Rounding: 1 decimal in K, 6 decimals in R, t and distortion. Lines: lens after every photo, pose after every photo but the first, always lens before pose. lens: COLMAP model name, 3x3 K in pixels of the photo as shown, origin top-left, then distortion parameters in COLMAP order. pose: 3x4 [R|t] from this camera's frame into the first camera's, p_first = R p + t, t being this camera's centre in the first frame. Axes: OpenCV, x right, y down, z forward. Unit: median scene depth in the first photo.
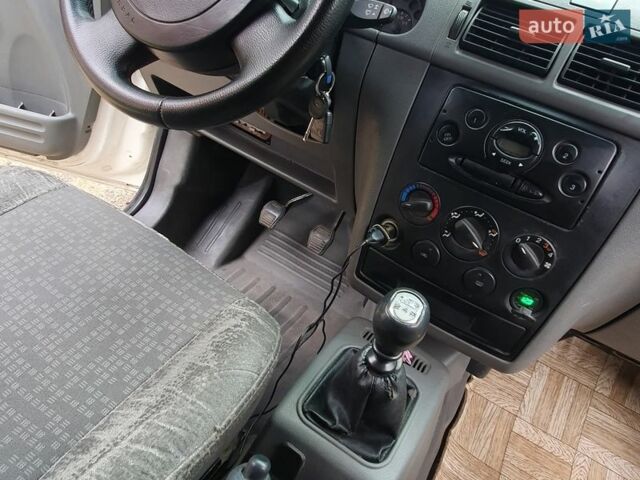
lens RADIAL K [[478.1, 0, 316.7], [0, 478.1, 237.3], [0, 0, 1]] dist [0.032581, -0.024050]
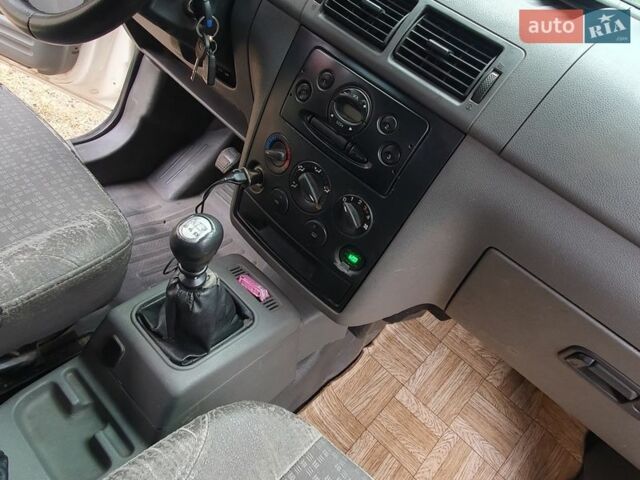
lens RADIAL K [[478.1, 0, 323.4], [0, 478.1, 240.3], [0, 0, 1]] dist [0.032581, -0.024050]
pose [[0.978676, 0.189907, -0.078282, 0.452049], [-0.184803, 0.980417, 0.068040, 0.030515], [0.089670, -0.052122, 0.994607, -0.087705]]
